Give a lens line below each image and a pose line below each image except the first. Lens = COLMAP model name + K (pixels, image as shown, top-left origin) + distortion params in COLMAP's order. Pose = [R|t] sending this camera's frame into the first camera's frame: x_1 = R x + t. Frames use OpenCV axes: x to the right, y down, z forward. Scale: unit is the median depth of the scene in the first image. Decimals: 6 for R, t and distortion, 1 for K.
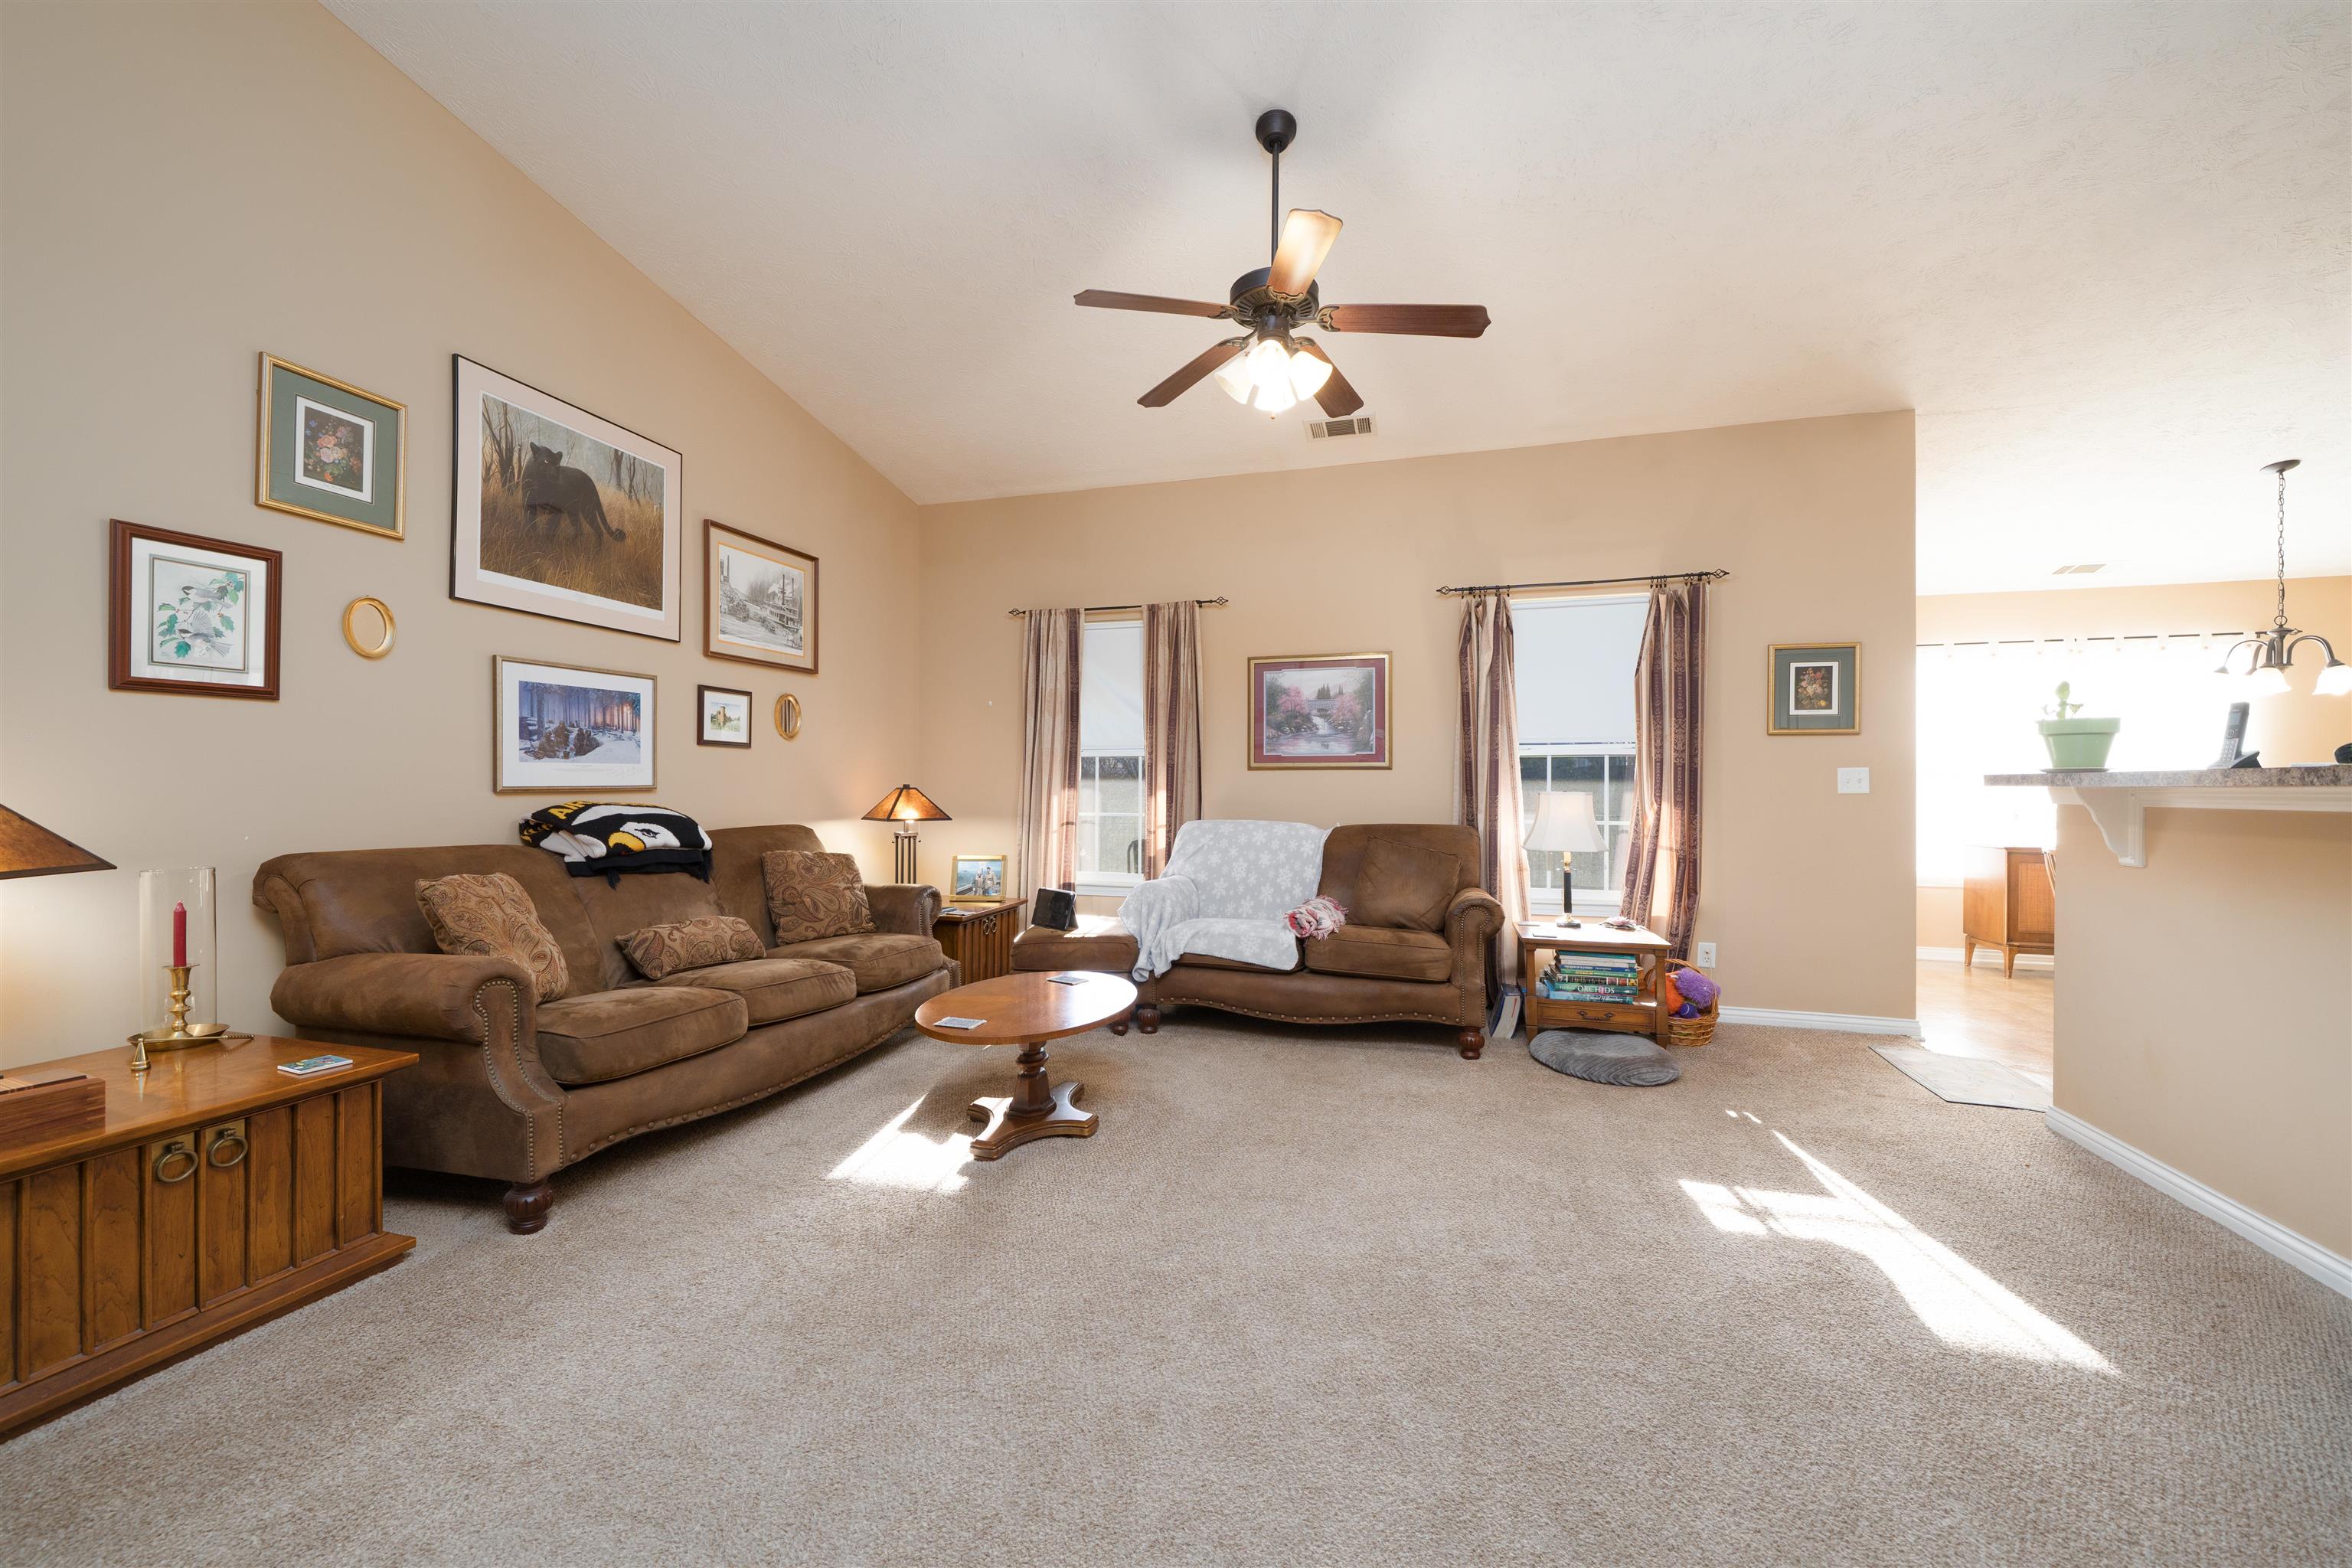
lens RADIAL K [[990.8, 0, 1143.0], [0, 990.8, 788.8], [0, 0, 1]] dist [-0.006584, -0.000286]
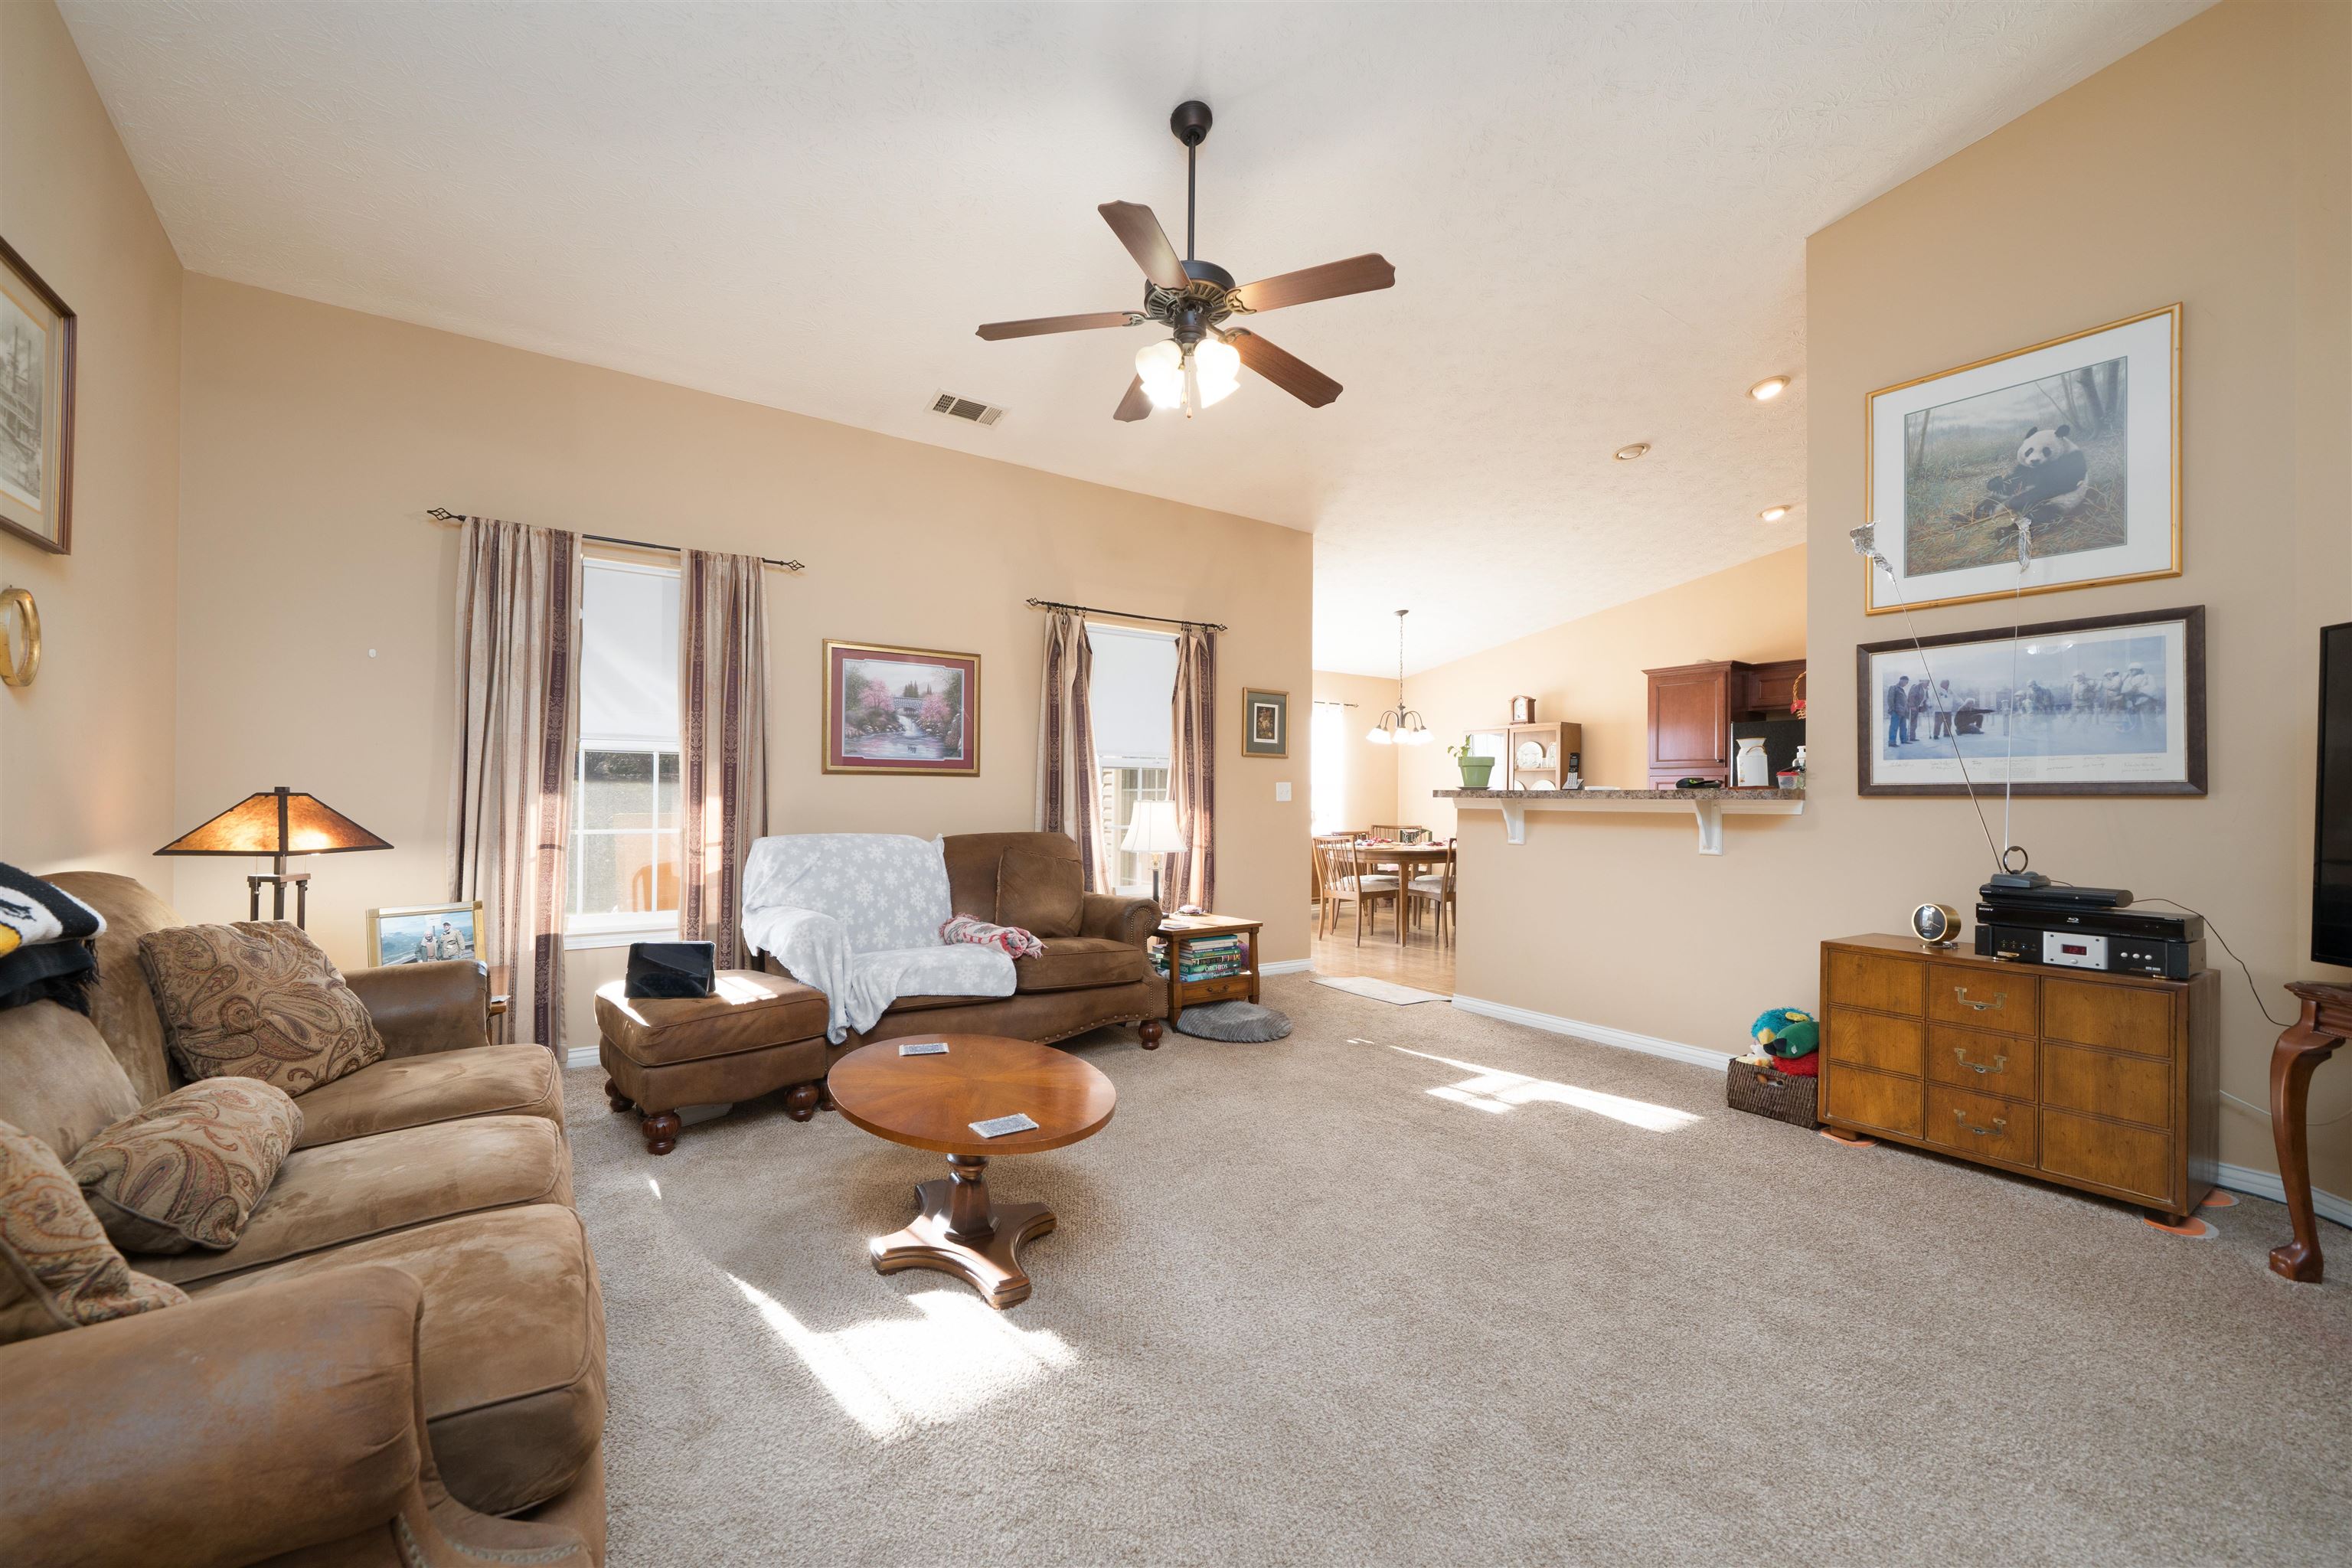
lens RADIAL K [[990.8, 0, 1143.0], [0, 990.8, 788.8], [0, 0, 1]] dist [-0.006584, -0.000286]
pose [[0.564109, 0.007894, 0.825663, -0.504190], [-0.005571, 0.999968, -0.005754, -0.003380], [-0.825682, -0.001354, 0.564135, 0.357553]]
